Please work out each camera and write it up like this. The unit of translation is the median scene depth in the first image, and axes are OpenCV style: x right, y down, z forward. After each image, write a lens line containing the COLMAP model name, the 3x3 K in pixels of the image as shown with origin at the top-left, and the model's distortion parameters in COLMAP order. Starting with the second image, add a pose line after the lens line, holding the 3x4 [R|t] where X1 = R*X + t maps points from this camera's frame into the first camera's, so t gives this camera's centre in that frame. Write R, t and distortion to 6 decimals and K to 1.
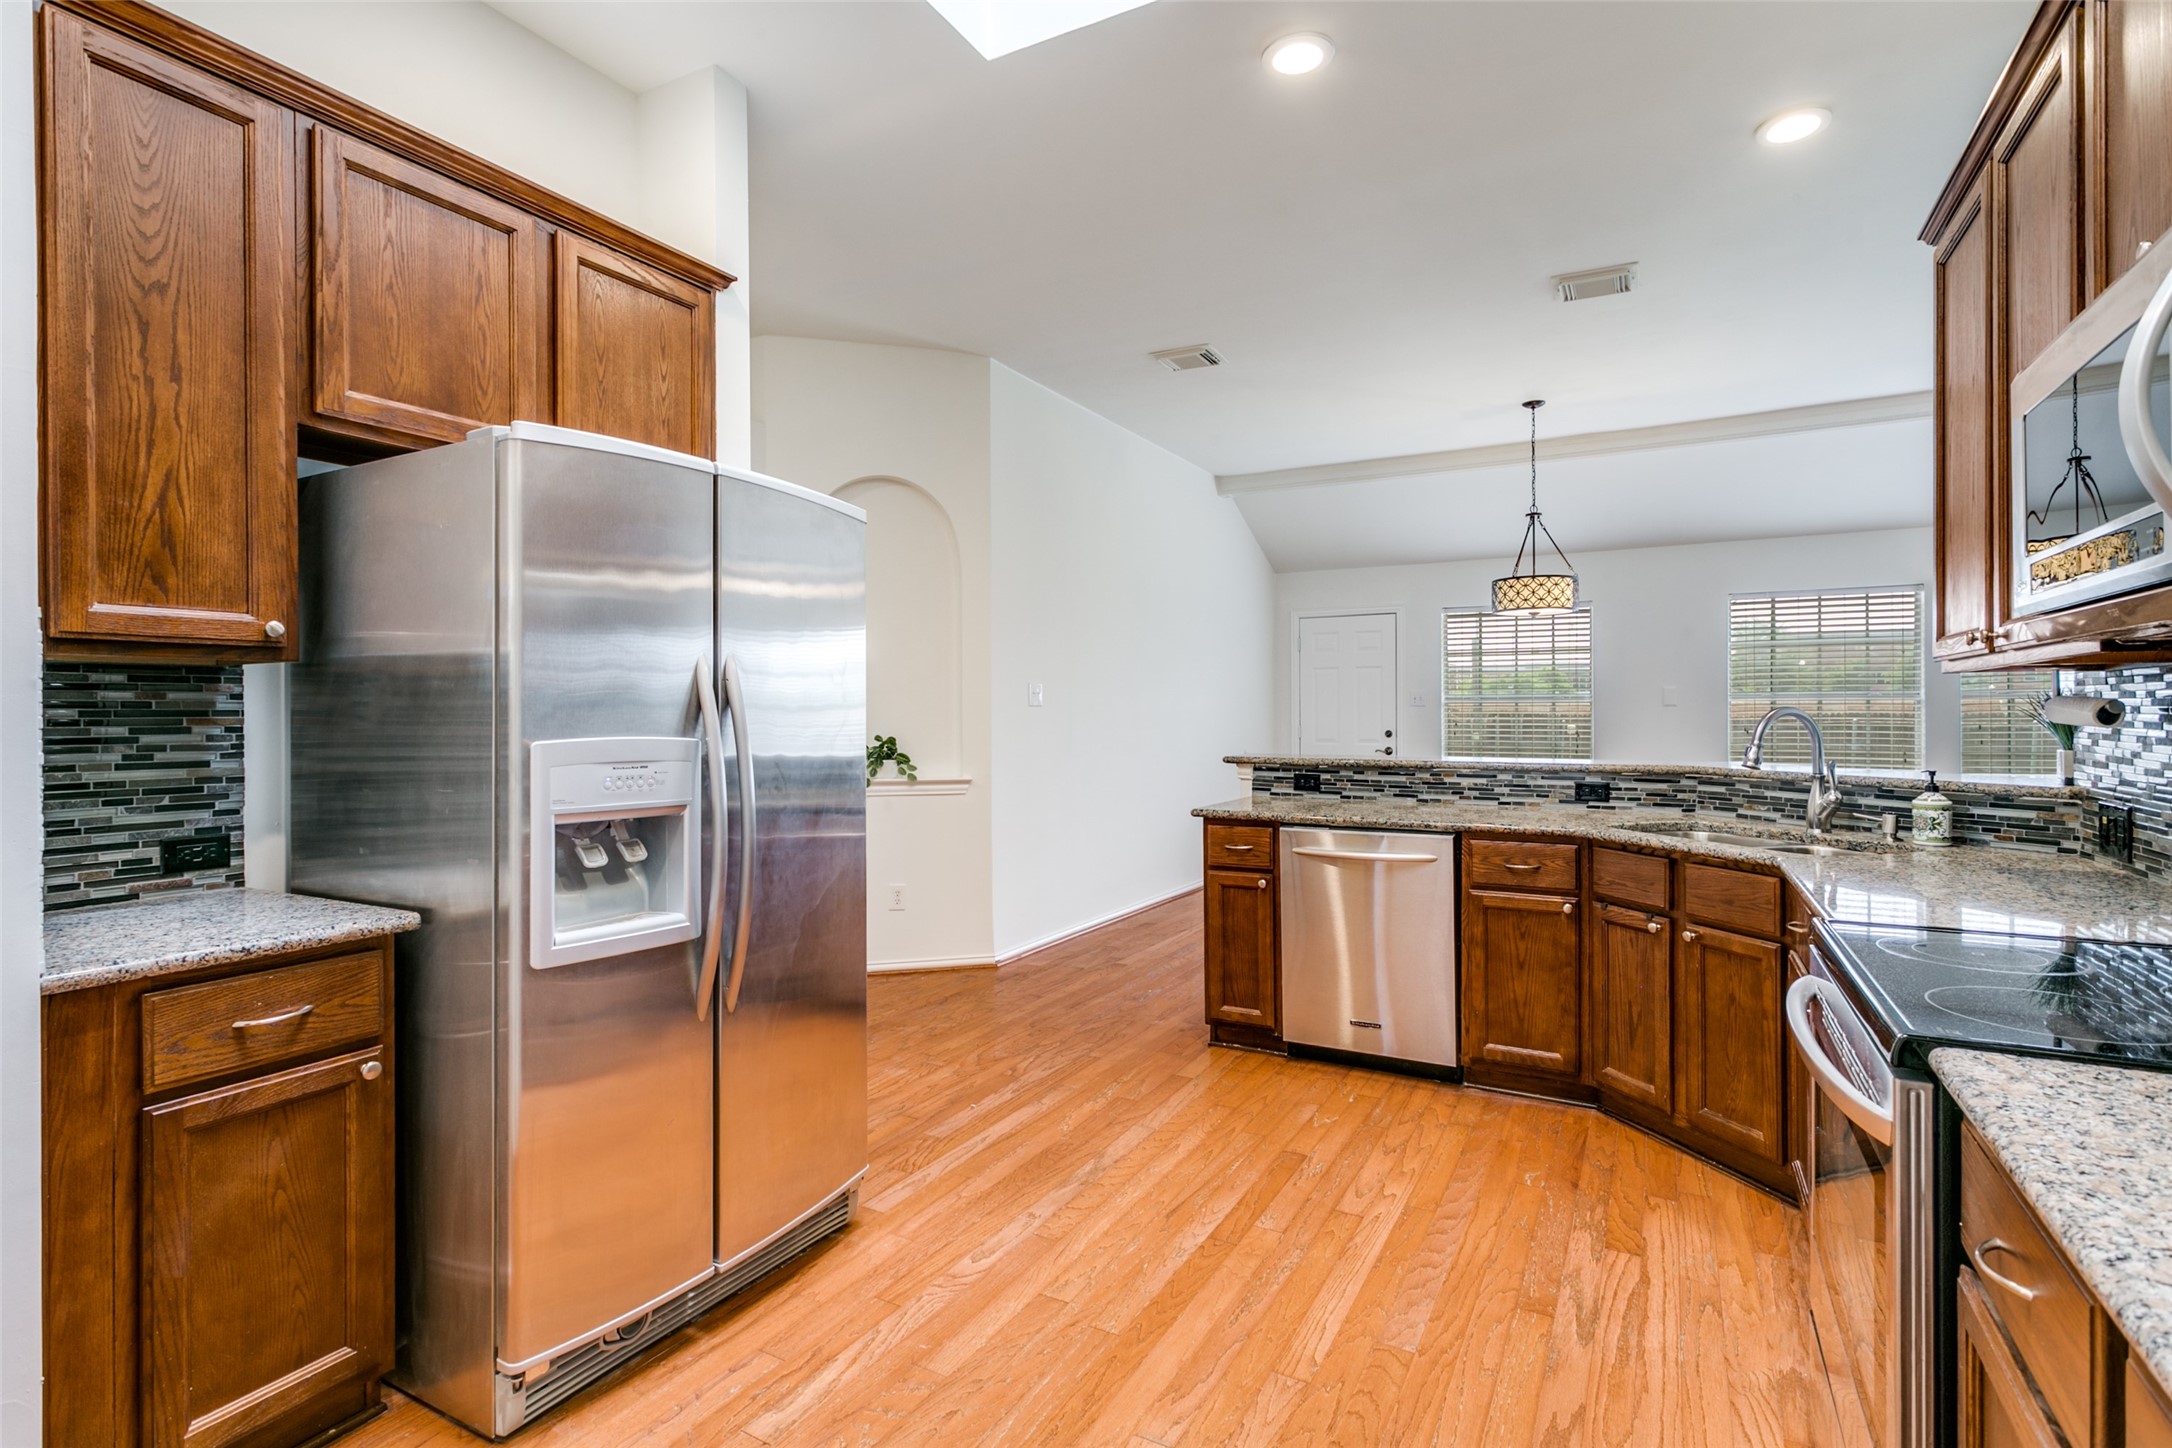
lens RADIAL K [[1038.0, 0, 1098.0], [0, 1038.0, 721.4], [0, 0, 1]] dist [0.001351, 0.000145]
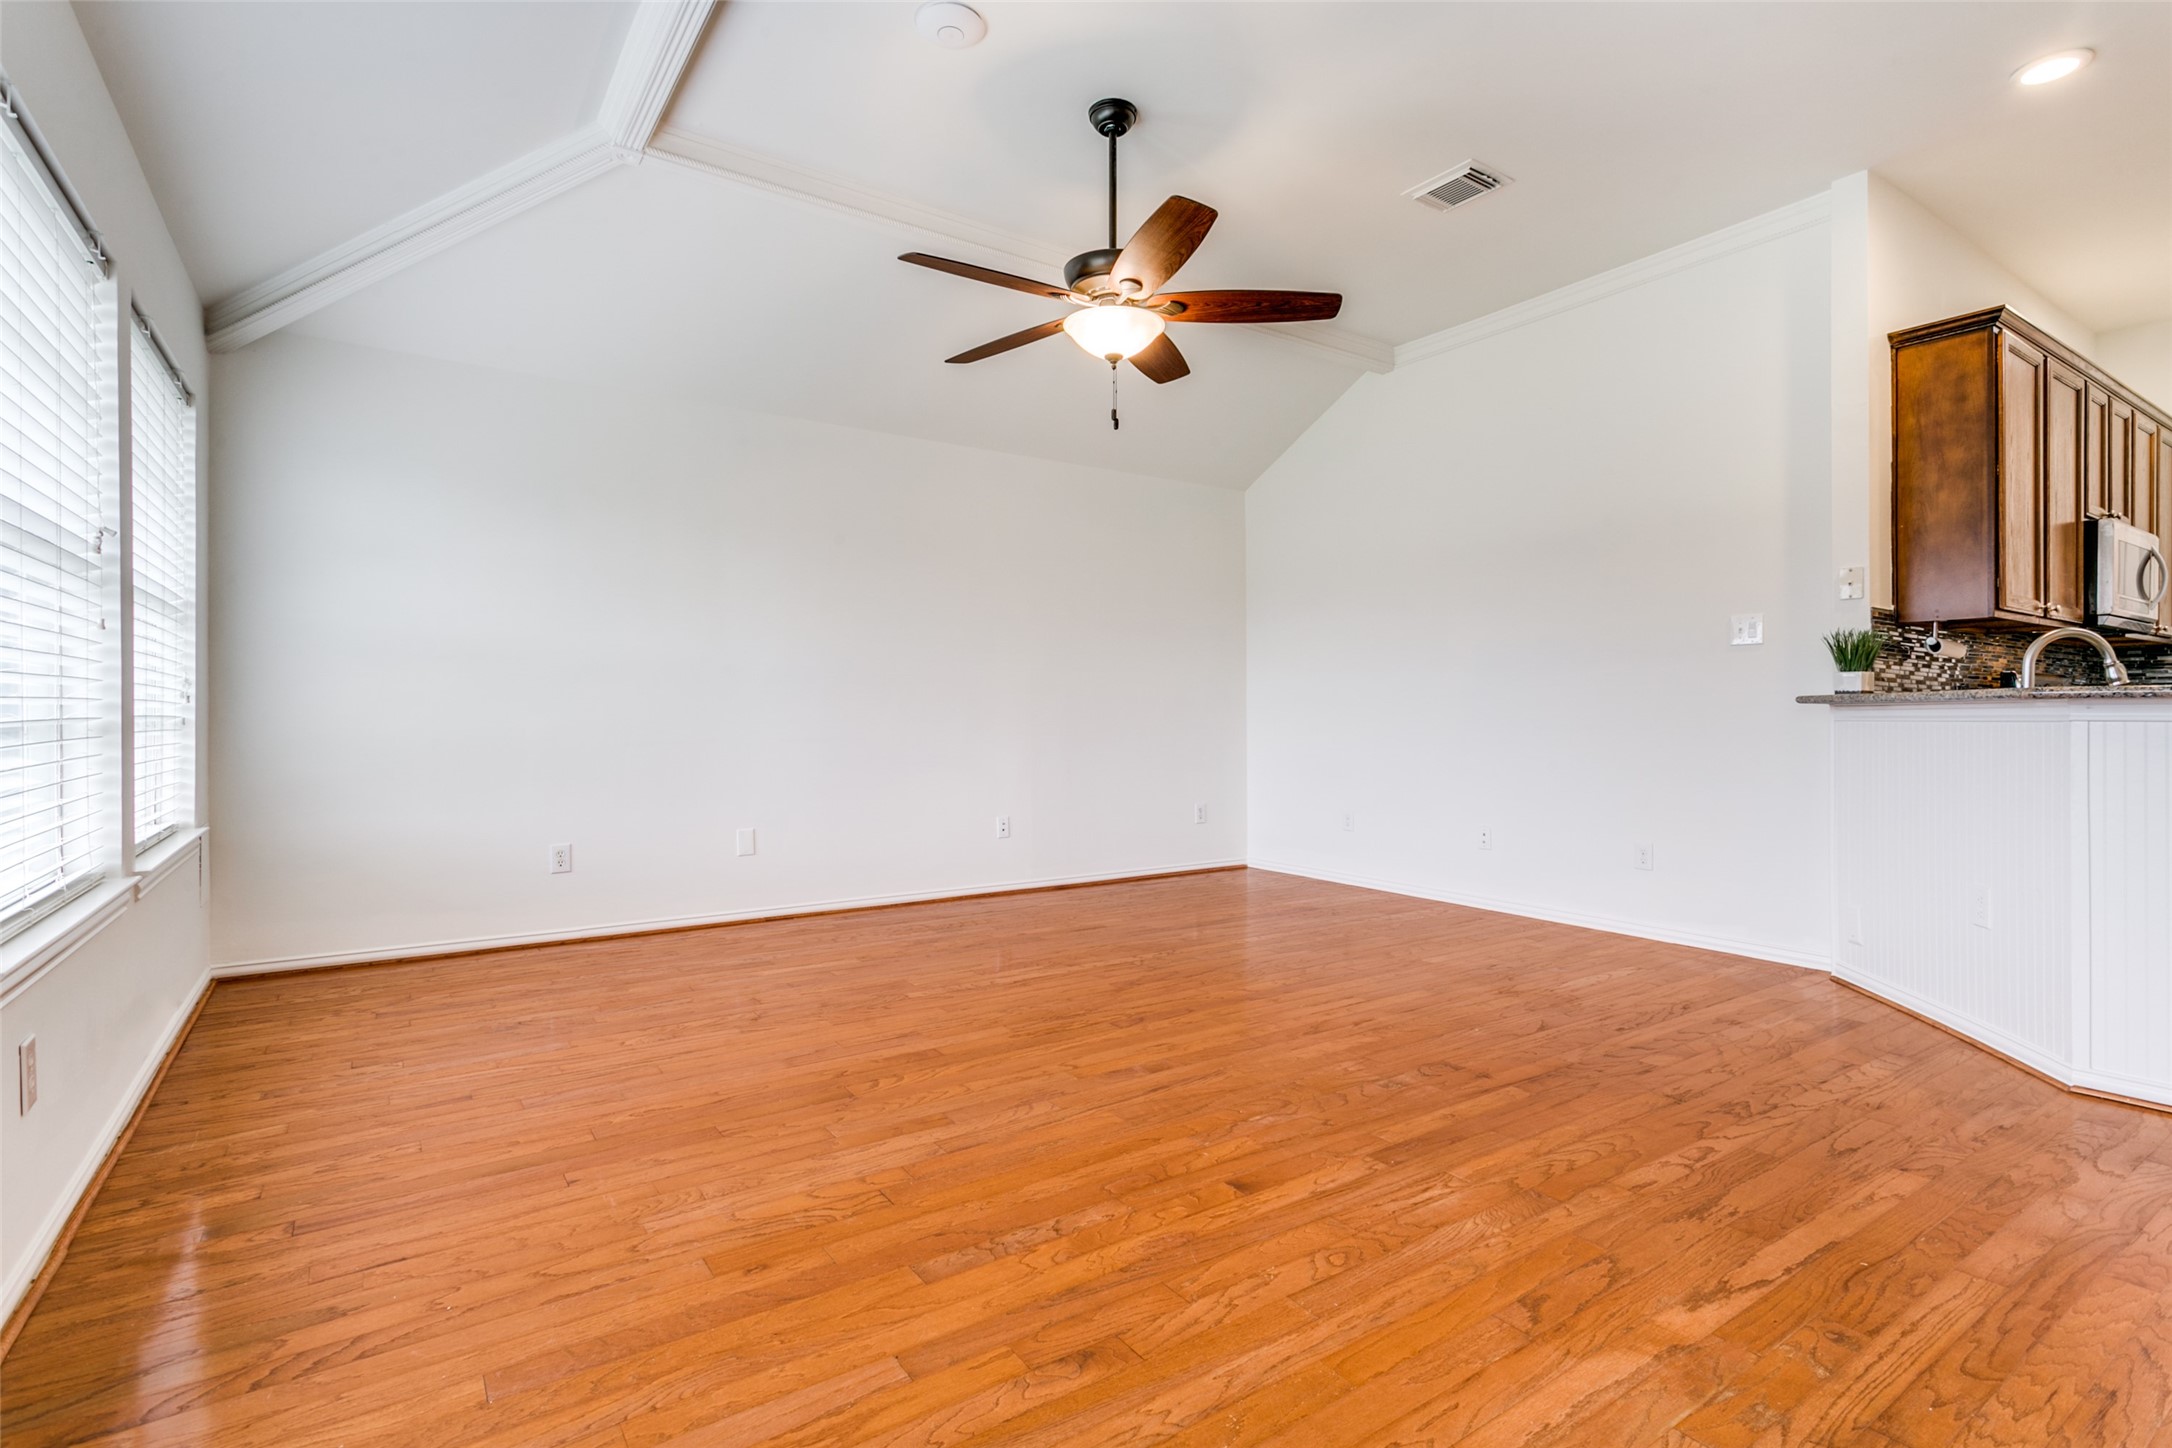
lens RADIAL K [[1038.0, 0, 1076.5], [0, 1038.0, 708.9], [0, 0, 1]] dist [0.001351, 0.000145]
pose [[-0.887705, 0.004538, 0.460390, 0.999027], [0.005878, 0.999982, 0.001477, 0.056855], [-0.460375, 0.004017, -0.887716, 2.267752]]
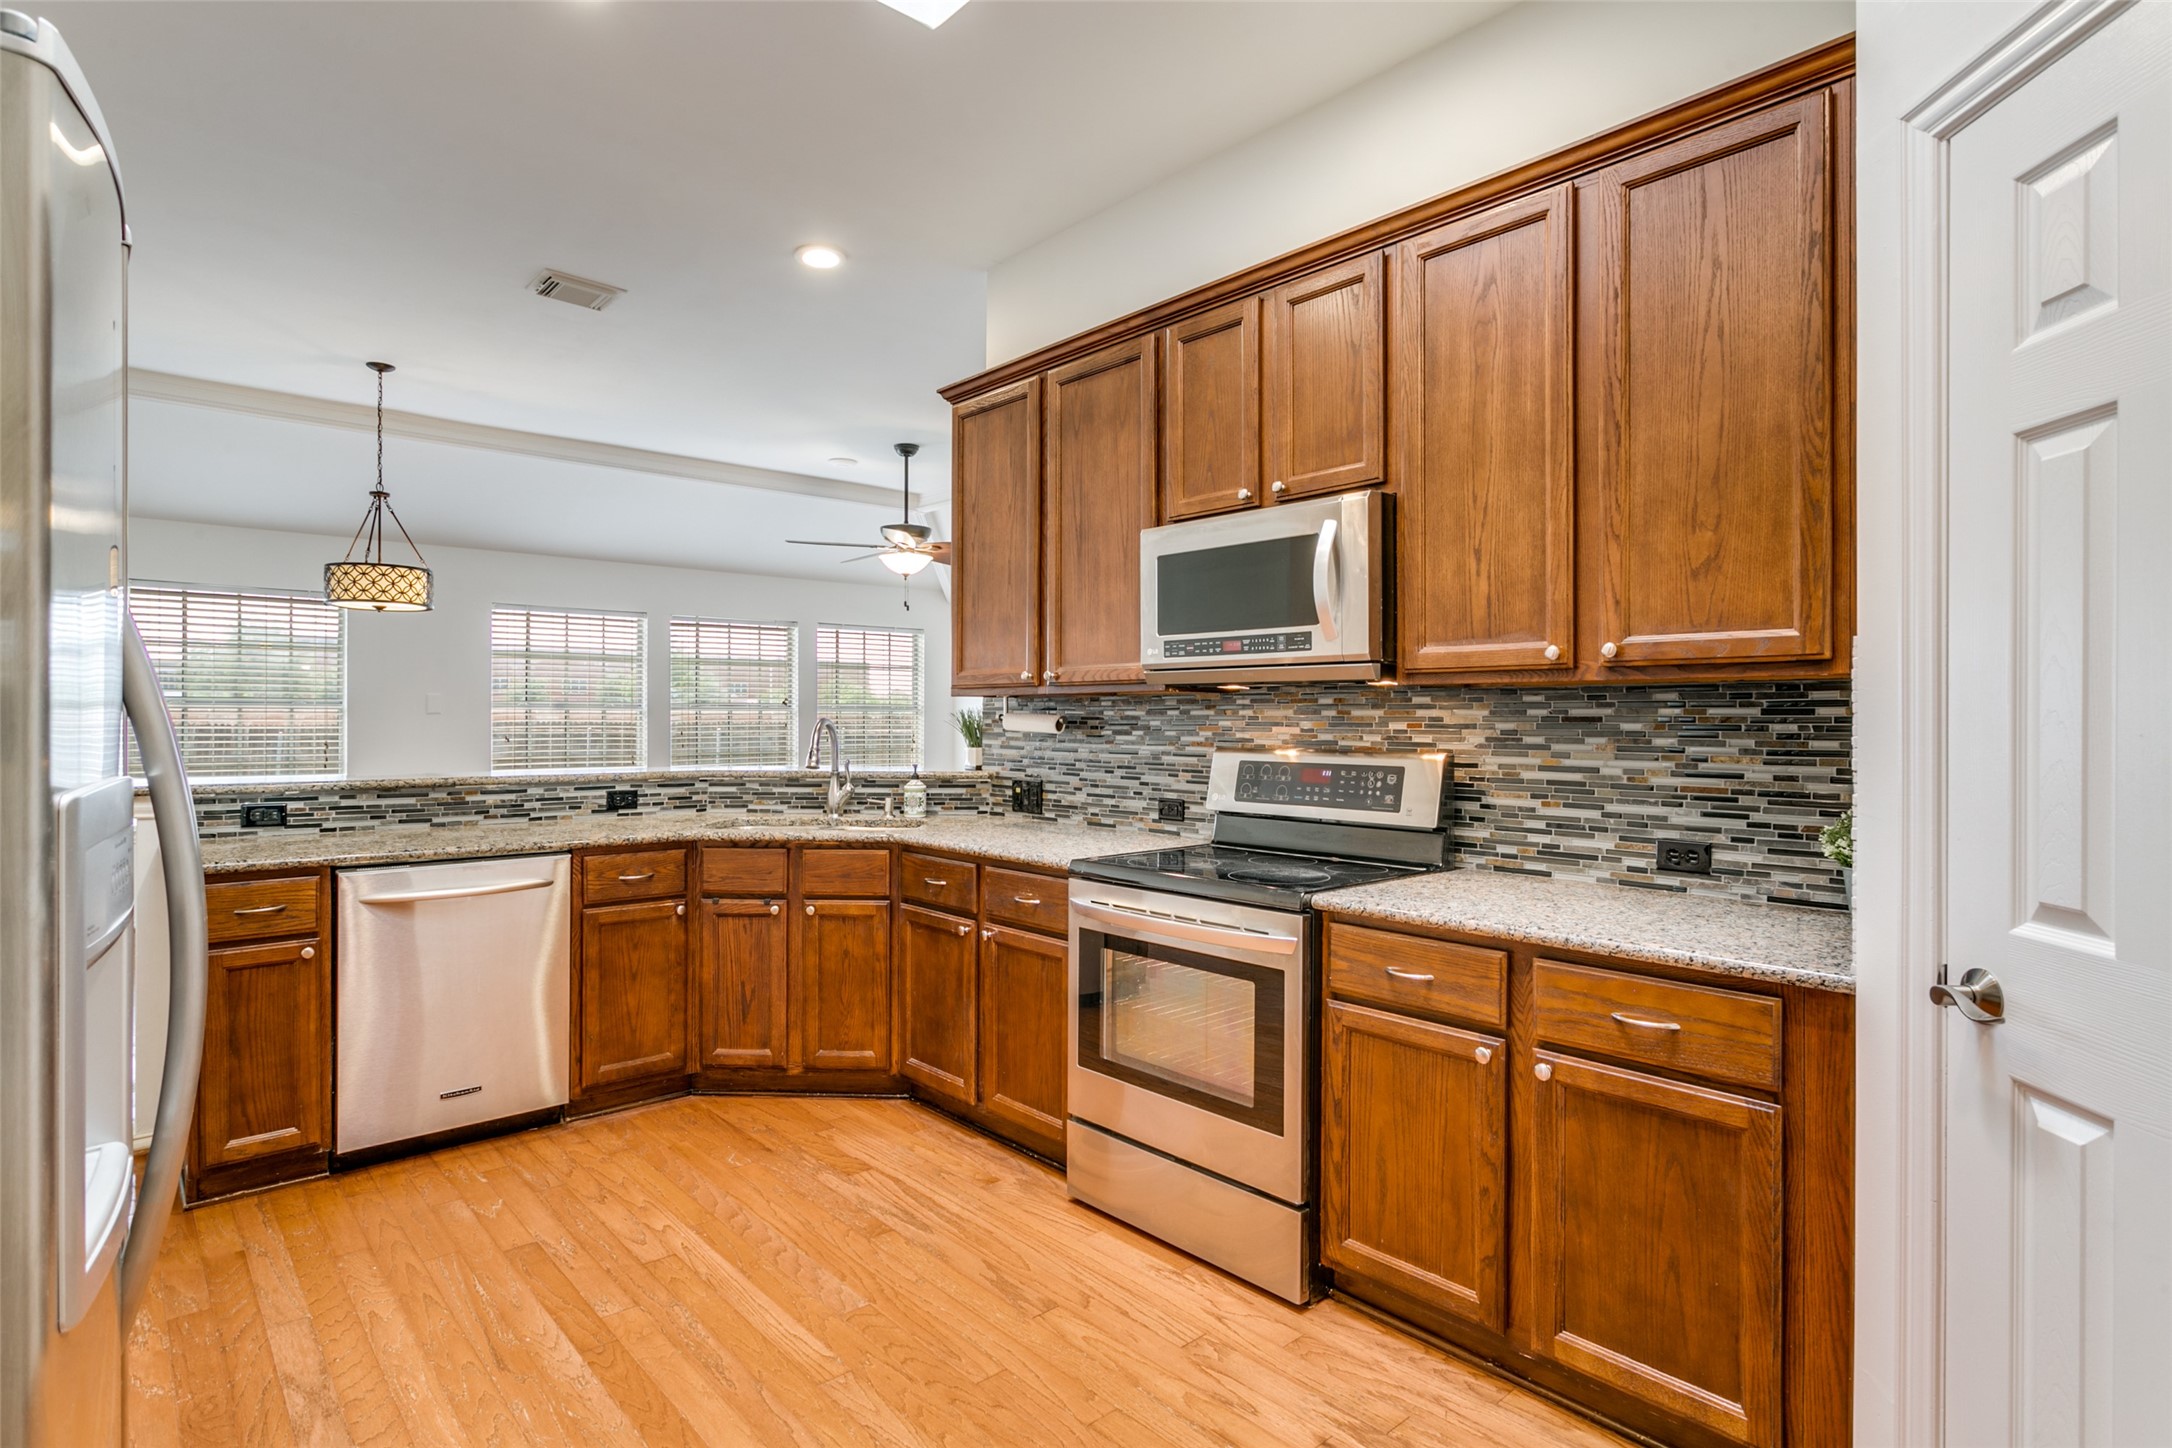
lens RADIAL K [[1093.3, 0, 1088.0], [0, 1093.3, 724.9], [0, 0, 1]] dist [0.000413, 0.000513]
pose [[0.326620, 0.000264, 0.945156, -0.450537], [0.003857, 0.999991, -0.001612, -0.002679], [-0.945148, 0.004172, 0.326616, 0.250441]]
